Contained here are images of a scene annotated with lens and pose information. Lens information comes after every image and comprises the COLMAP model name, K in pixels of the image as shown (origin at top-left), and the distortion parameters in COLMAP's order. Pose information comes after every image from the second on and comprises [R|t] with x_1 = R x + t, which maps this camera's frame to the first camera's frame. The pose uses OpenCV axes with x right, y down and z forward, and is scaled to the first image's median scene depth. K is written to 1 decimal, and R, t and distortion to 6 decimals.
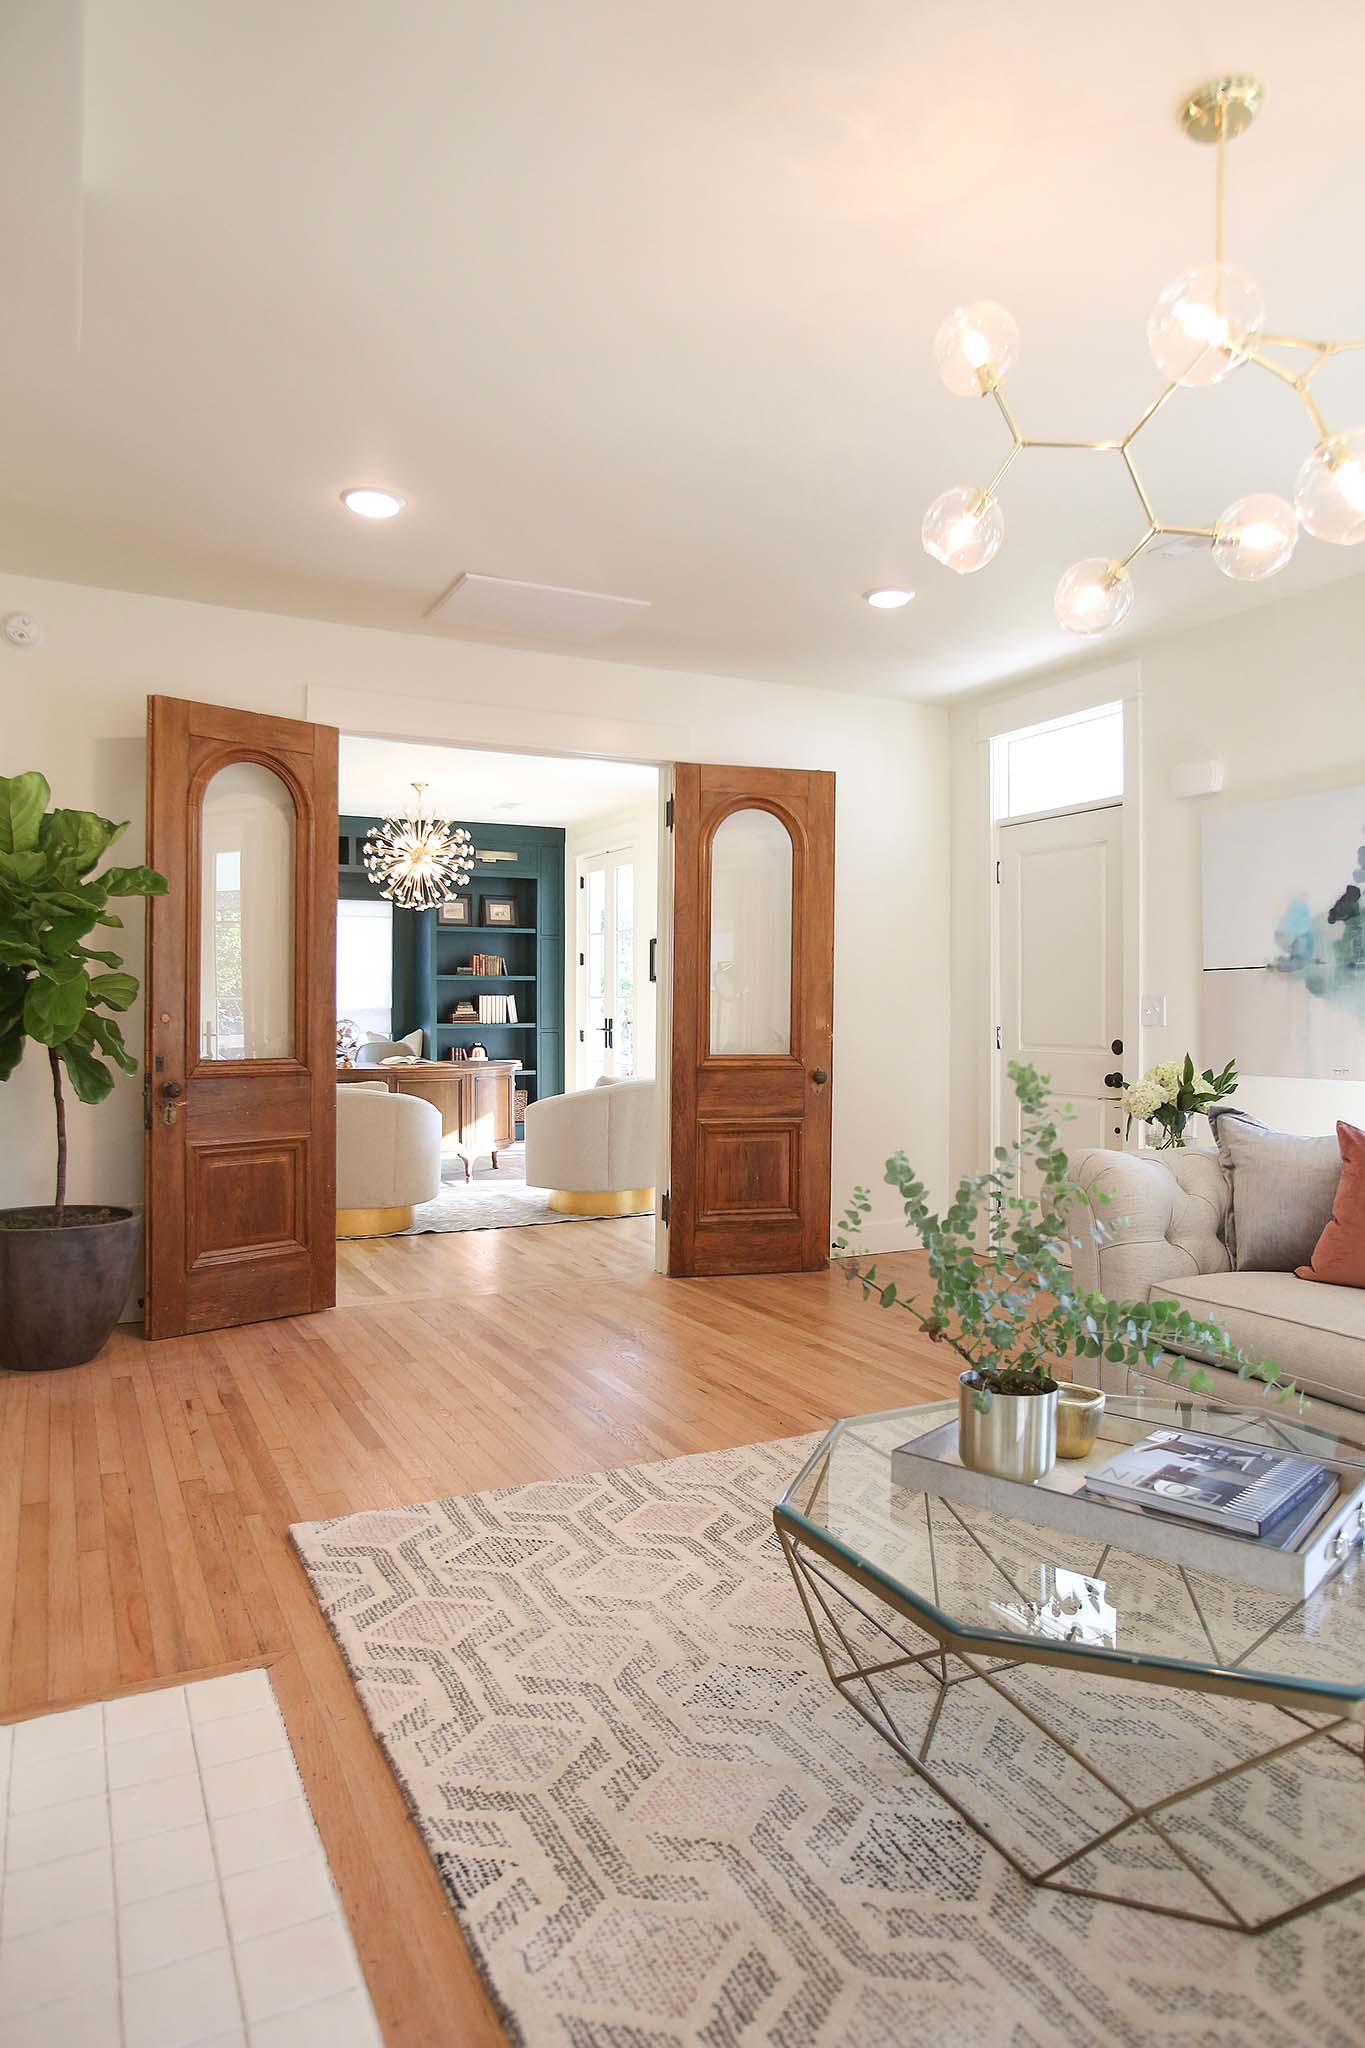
lens RADIAL K [[1282.1, 0, 684.6], [0, 1282.1, 1018.0], [0, 0, 1]] dist [-0.050765, 0.051086]
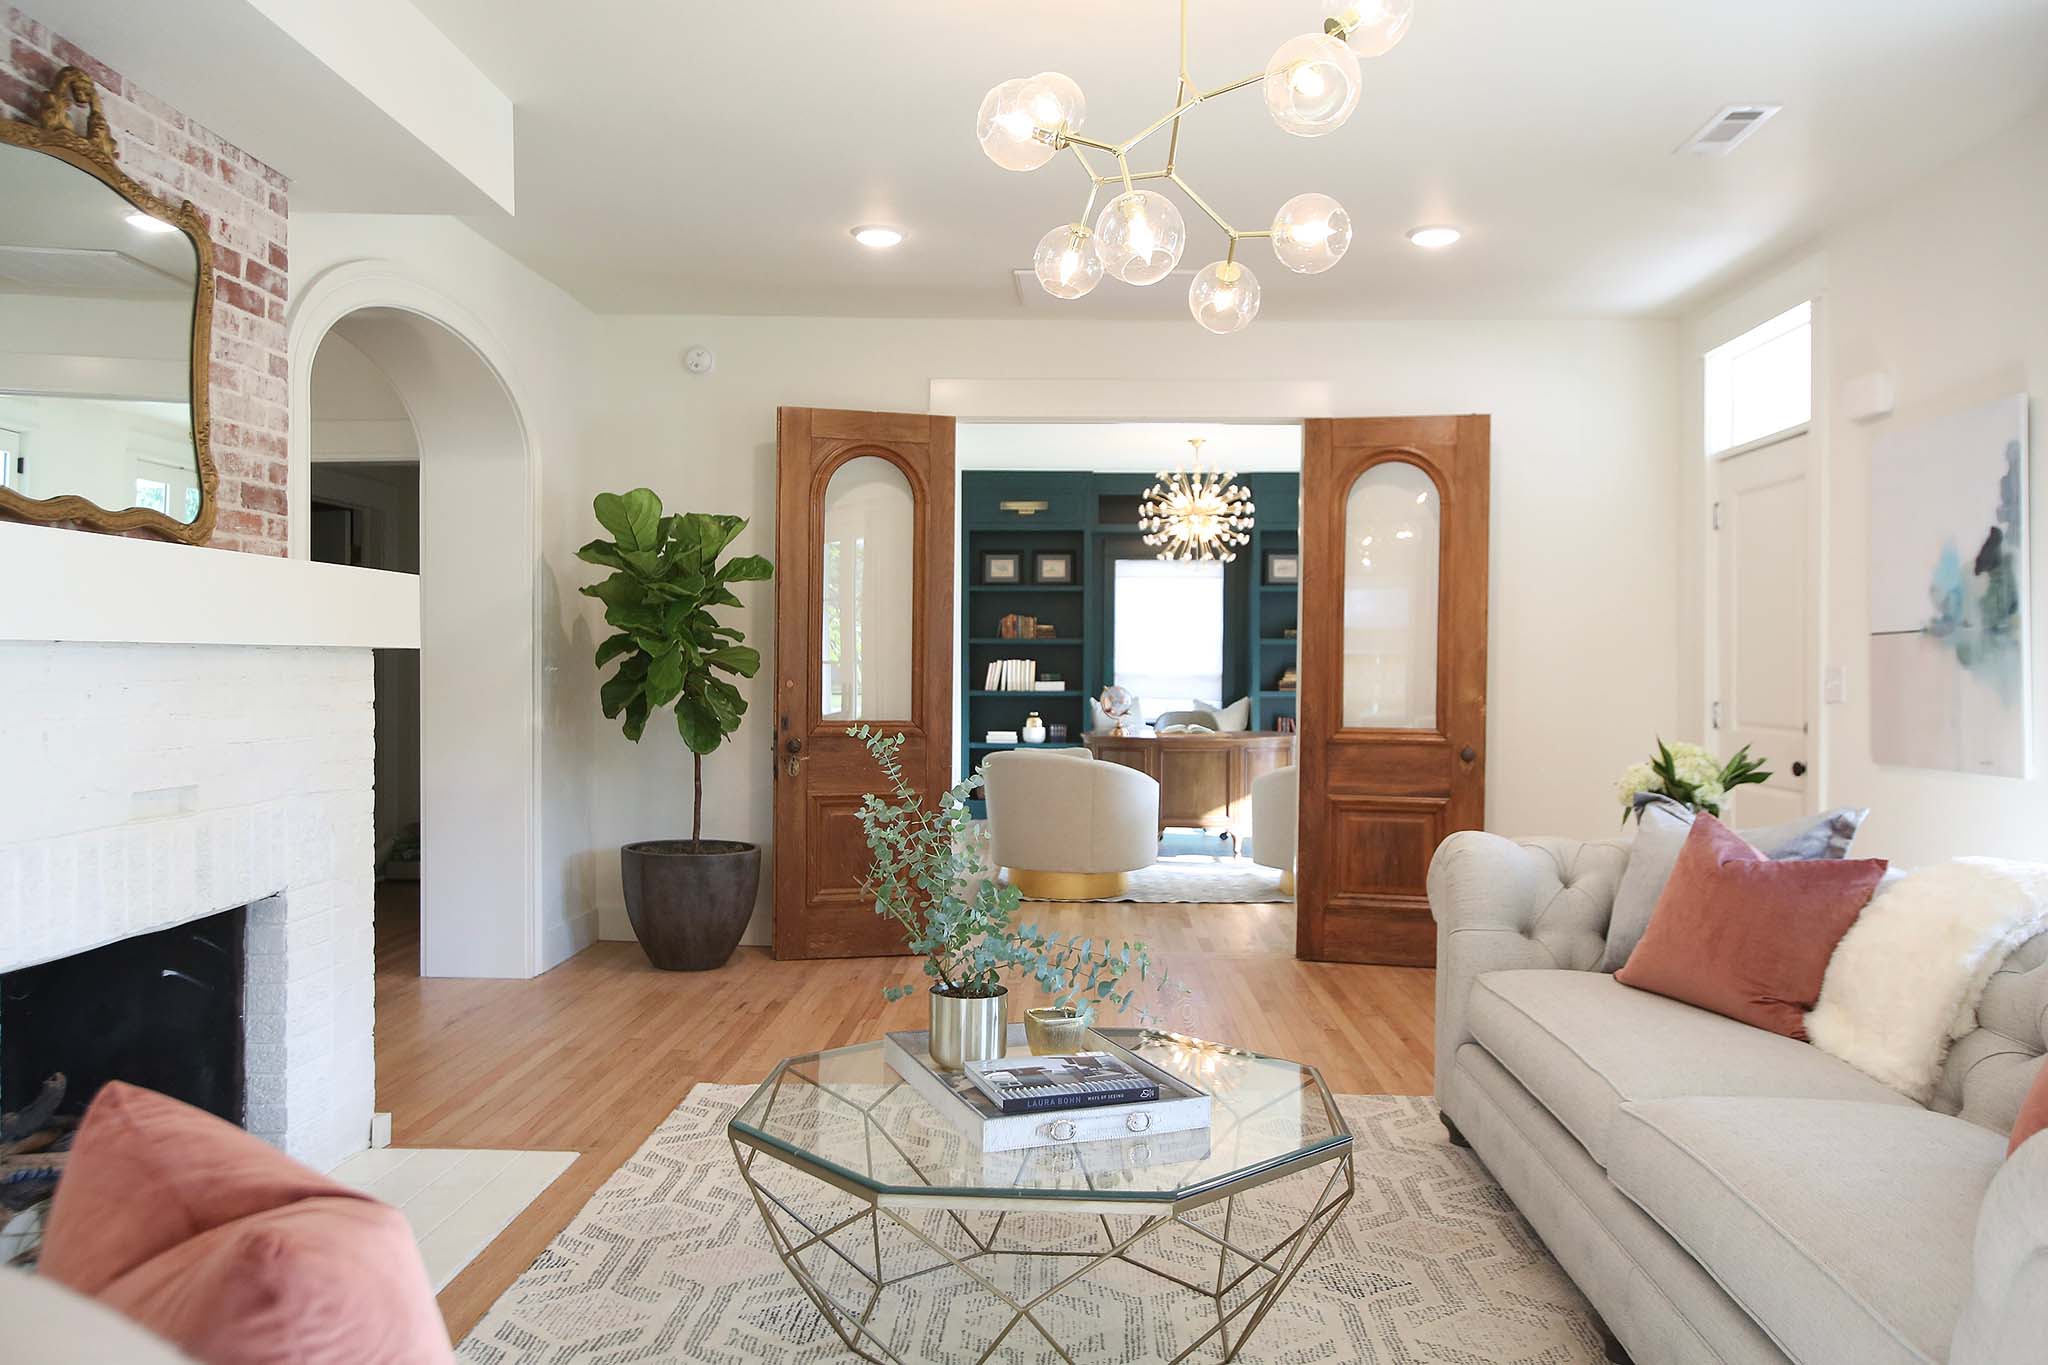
lens RADIAL K [[1516.4, 0, 1018.0], [0, 1516.4, 696.9], [0, 0, 1]] dist [-0.010056, 0.001390]
pose [[0.873819, 0.011550, -0.486114, 0.403648], [-0.007079, 0.999914, 0.011033, -0.004775], [0.486200, -0.006200, 0.873826, -0.098606]]
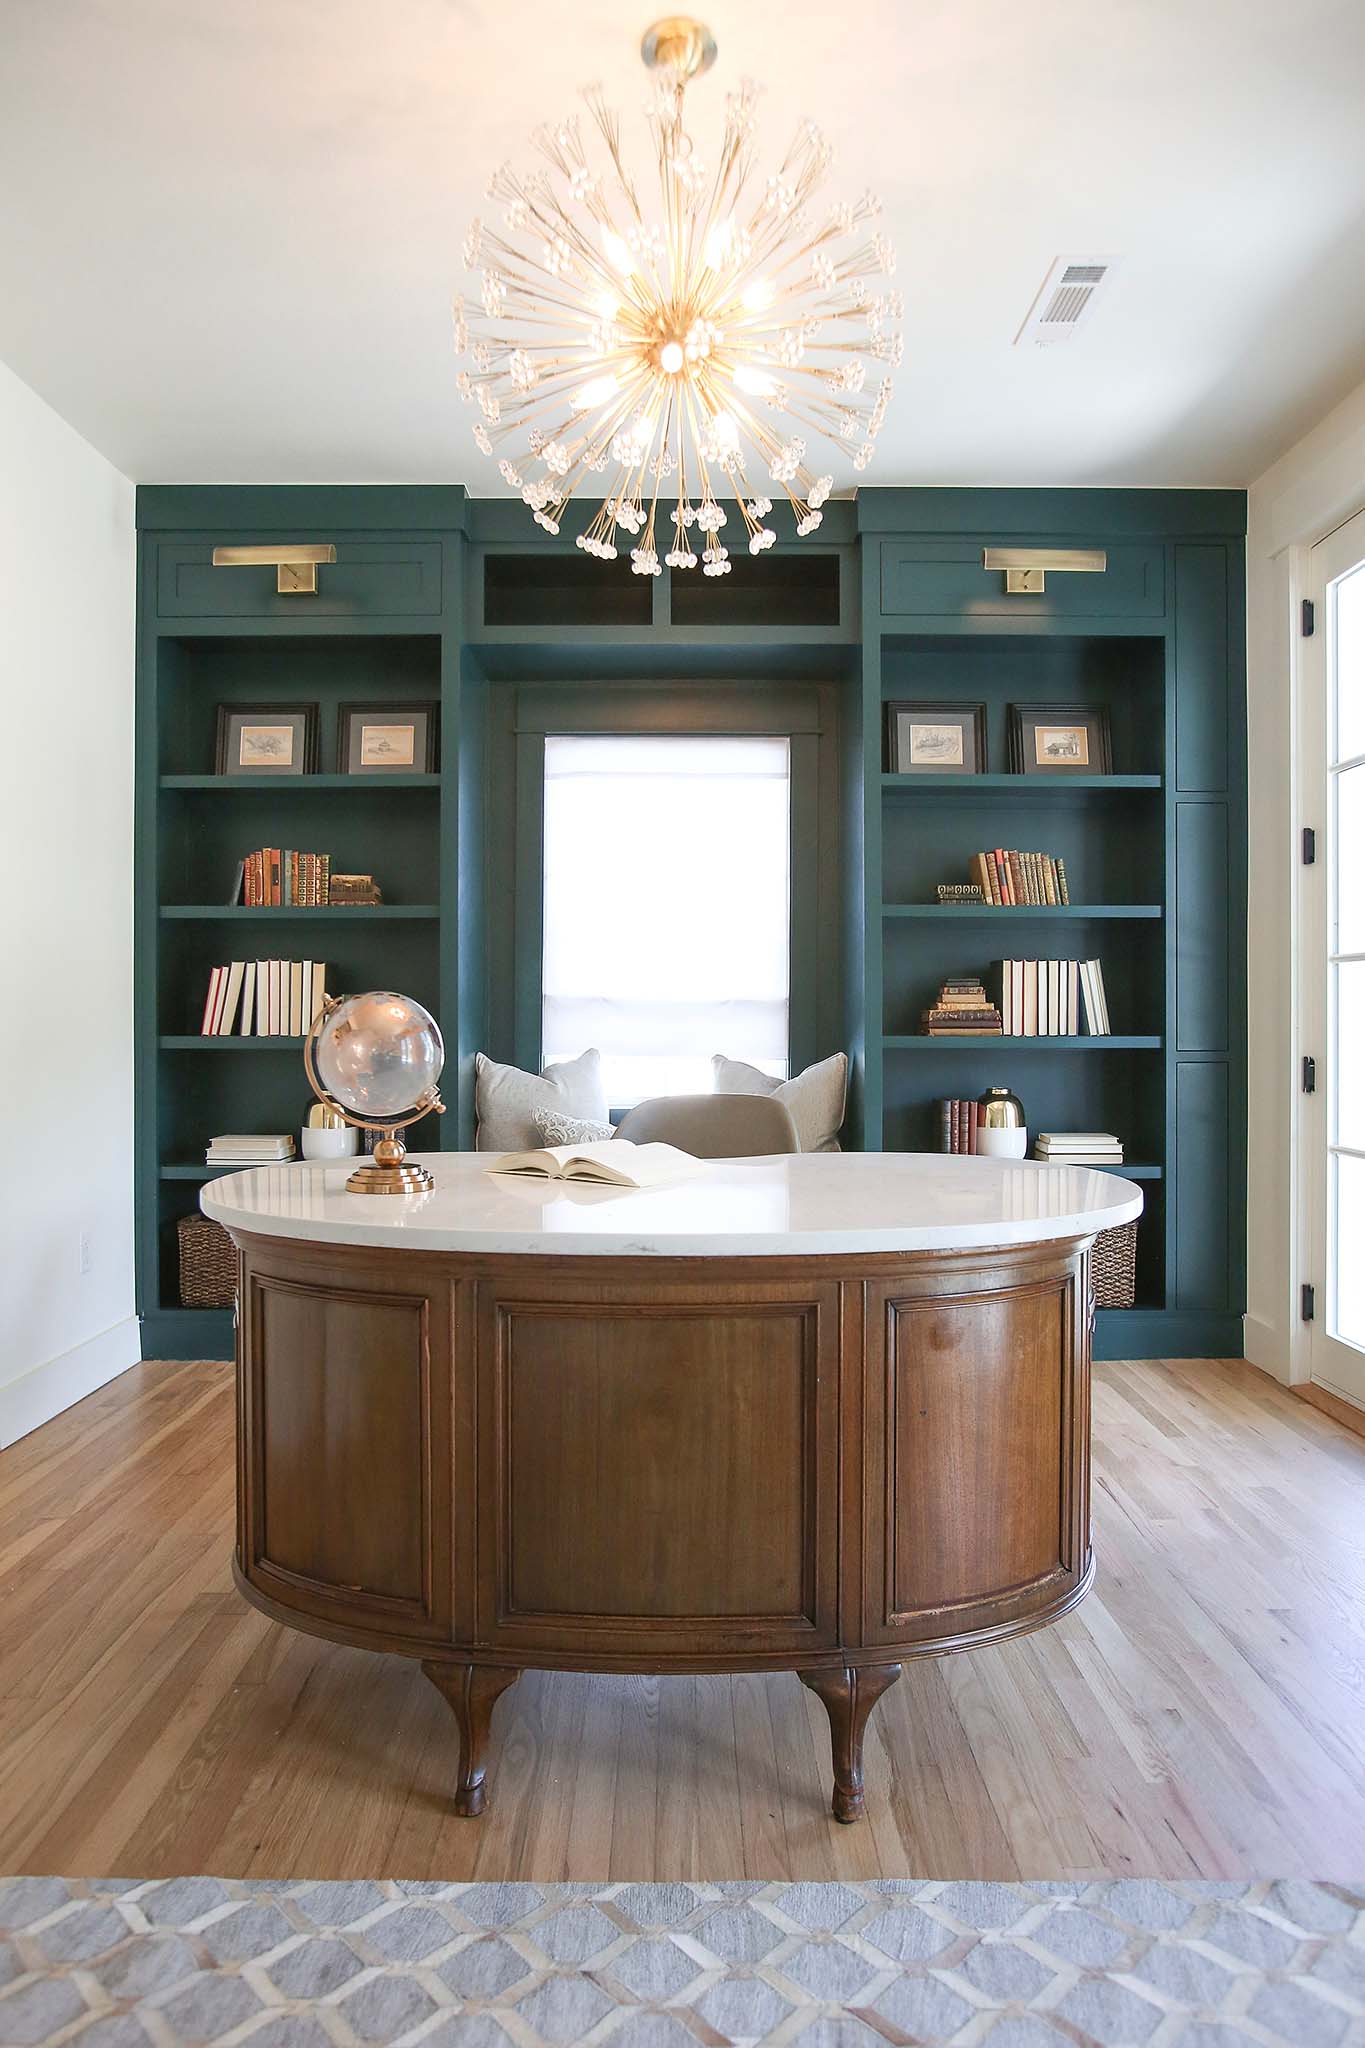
lens RADIAL K [[1282.1, 0, 684.6], [0, 1282.1, 1018.0], [0, 0, 1]] dist [-0.050765, 0.051086]
pose [[0.894662, 0.000157, -0.446745, -0.169821], [-0.005091, 0.999939, -0.009844, 0.006823], [0.446716, 0.011081, 0.894607, 1.380568]]
